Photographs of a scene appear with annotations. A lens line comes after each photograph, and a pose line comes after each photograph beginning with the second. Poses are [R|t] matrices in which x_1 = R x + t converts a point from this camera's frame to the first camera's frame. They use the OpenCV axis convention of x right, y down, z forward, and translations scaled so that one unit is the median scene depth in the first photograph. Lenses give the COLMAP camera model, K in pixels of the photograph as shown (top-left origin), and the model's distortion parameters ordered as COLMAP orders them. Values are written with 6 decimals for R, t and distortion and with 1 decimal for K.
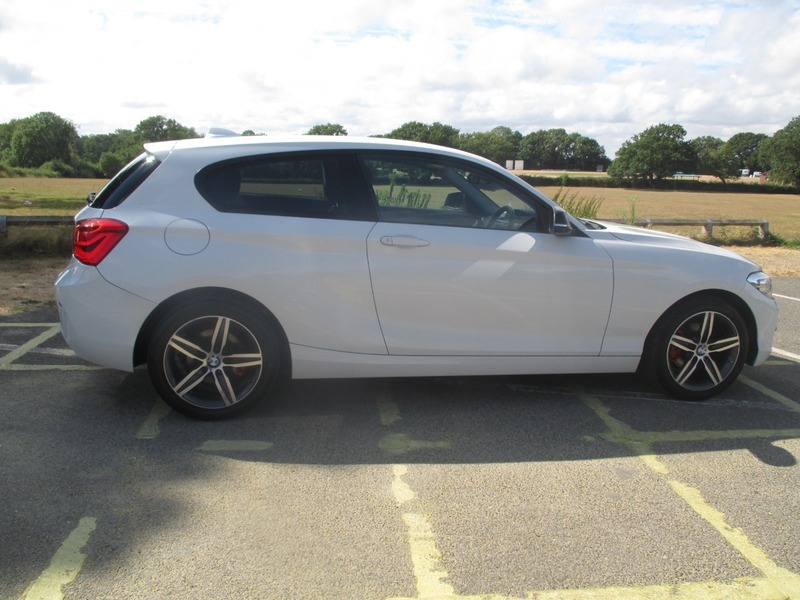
lens RADIAL K [[690.7, 0, 398.9], [0, 690.7, 308.4], [0, 0, 1]] dist [-0.032124, 0.005095]
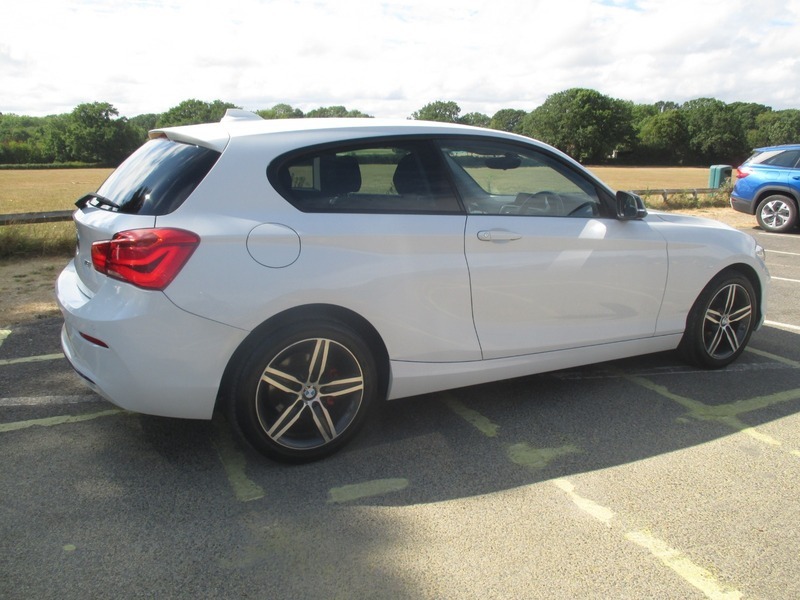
lens RADIAL K [[690.7, 0, 403.9], [0, 690.7, 304.6], [0, 0, 1]] dist [-0.032124, 0.005095]
pose [[0.945821, -0.088708, 0.312335, -0.398065], [0.080802, 0.995998, 0.038192, -0.049796], [-0.314473, -0.010885, 0.949204, 0.169143]]
